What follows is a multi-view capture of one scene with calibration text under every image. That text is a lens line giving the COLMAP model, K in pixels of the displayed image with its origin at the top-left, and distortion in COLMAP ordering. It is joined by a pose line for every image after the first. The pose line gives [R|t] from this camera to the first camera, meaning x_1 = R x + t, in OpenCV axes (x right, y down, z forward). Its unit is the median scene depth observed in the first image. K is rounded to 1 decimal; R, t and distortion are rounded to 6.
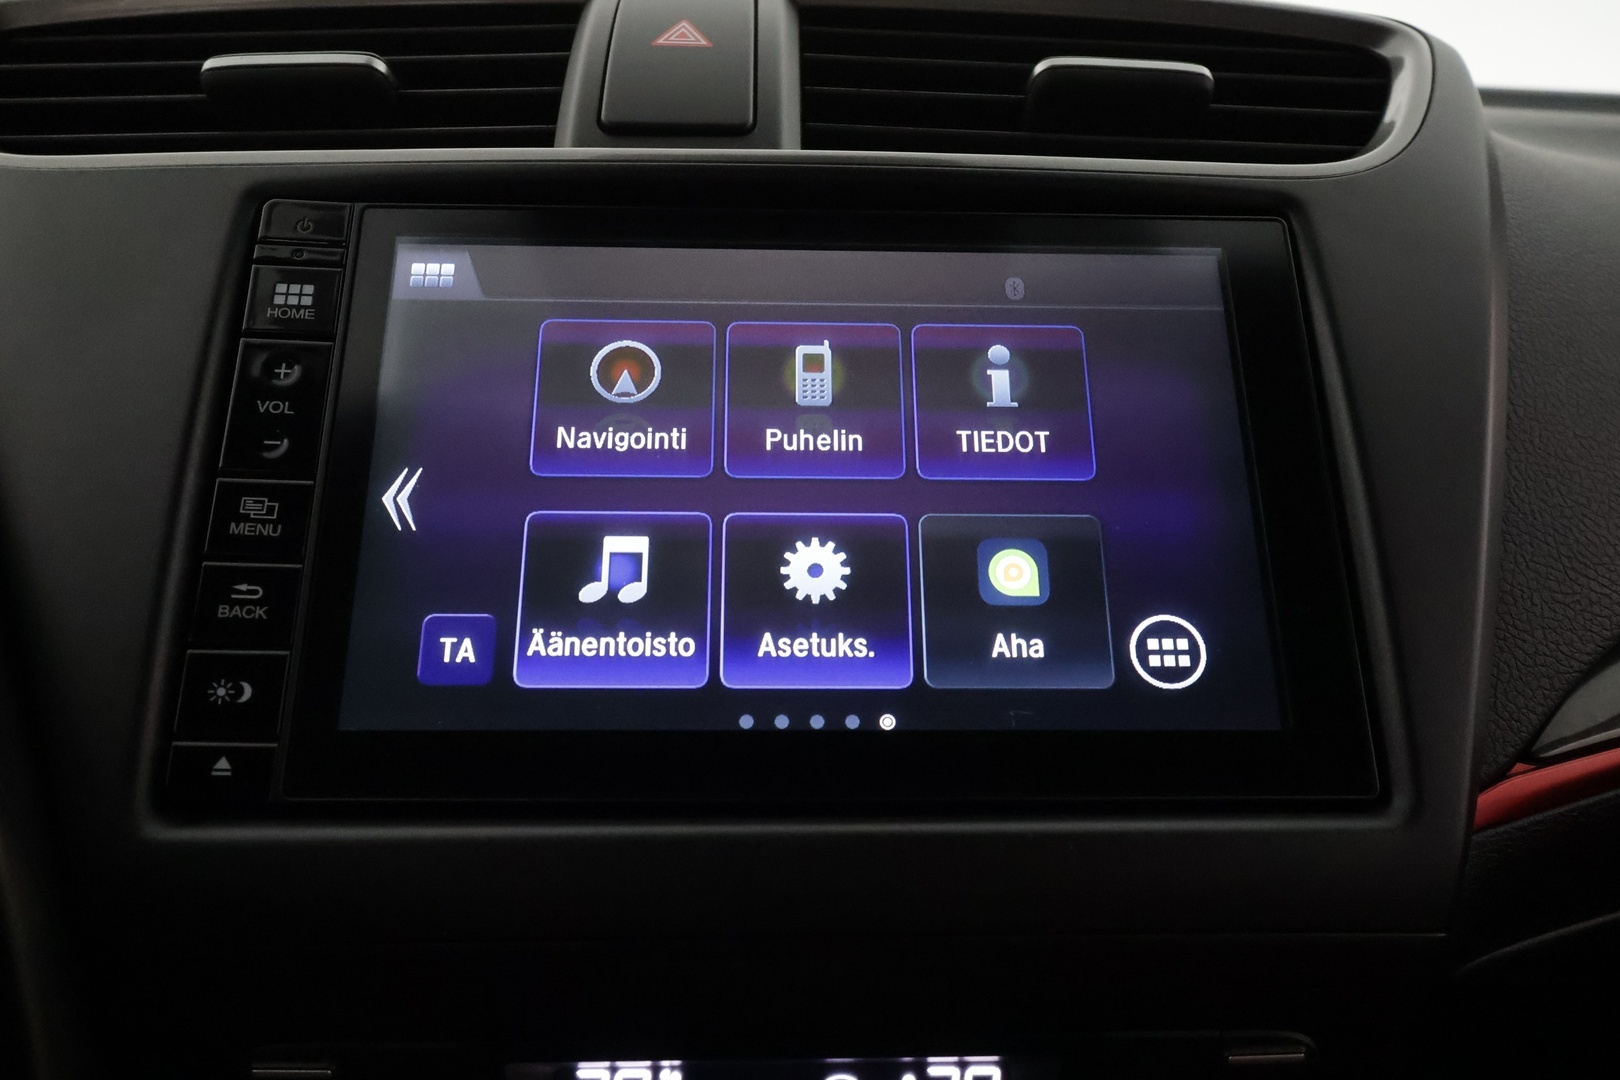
lens RADIAL K [[1269.7, 0, 811.4], [0, 1269.7, 544.6], [0, 0, 1]] dist [0.012199, -0.021704]
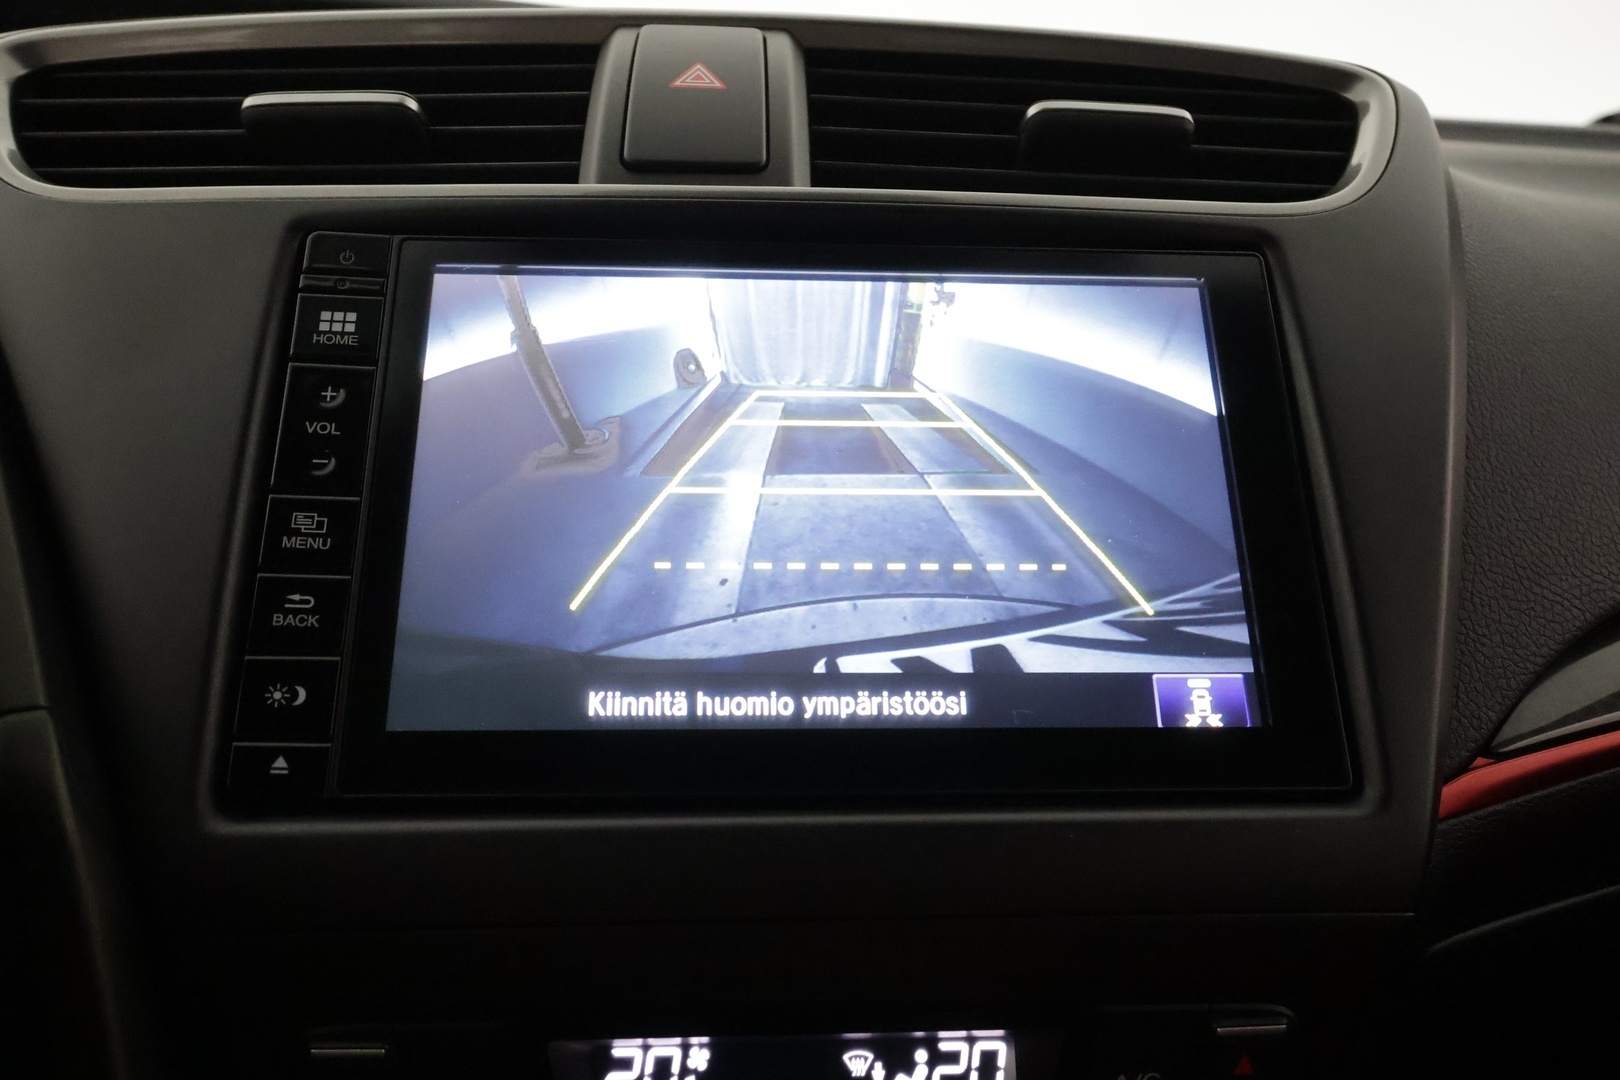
lens RADIAL K [[1269.7, 0, 813.6], [0, 1269.7, 544.7], [0, 0, 1]] dist [0.012199, -0.021704]
pose [[0.999689, -0.000999, 0.024936, -0.036698], [0.001258, 0.999945, -0.010372, 0.000978], [-0.024925, 0.010400, 0.999635, -0.069550]]
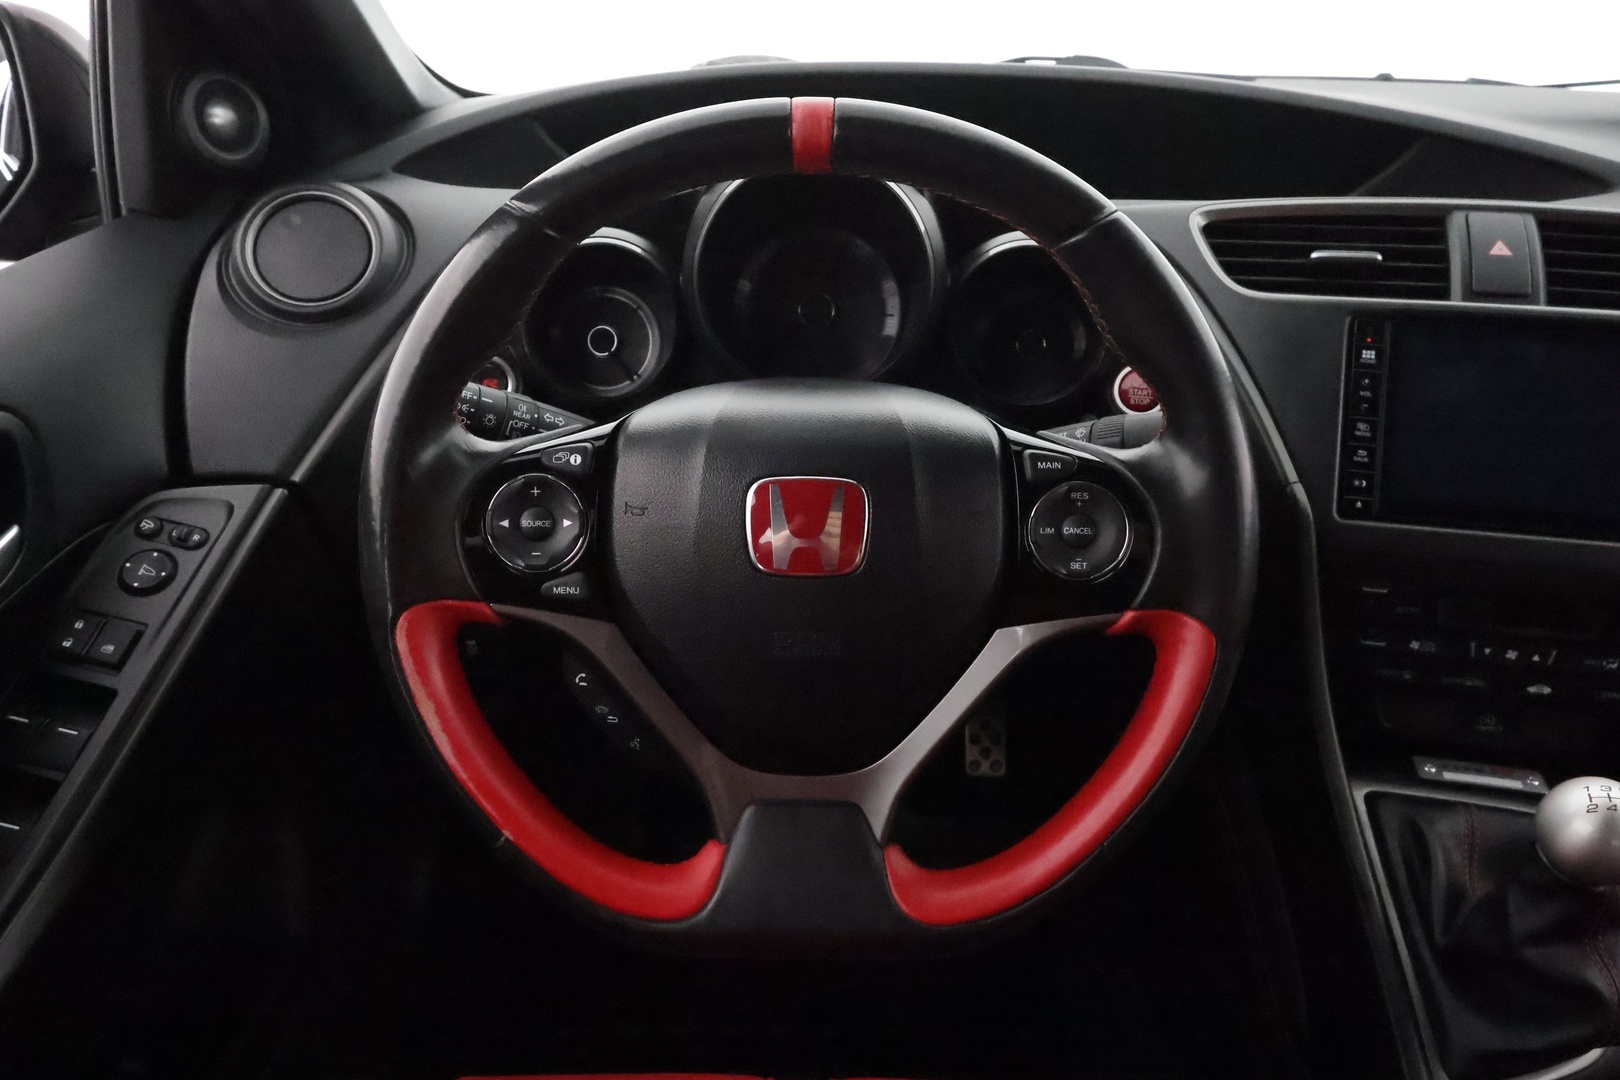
lens RADIAL K [[1242.8, 0, 808.4], [0, 1242.8, 540.9], [0, 0, 1]] dist [-0.008329, 0.013239]
pose [[0.967179, 0.100369, -0.233434, -0.977354], [-0.050151, 0.976012, 0.211864, -0.326376], [0.249099, -0.193204, 0.949011, -2.295501]]
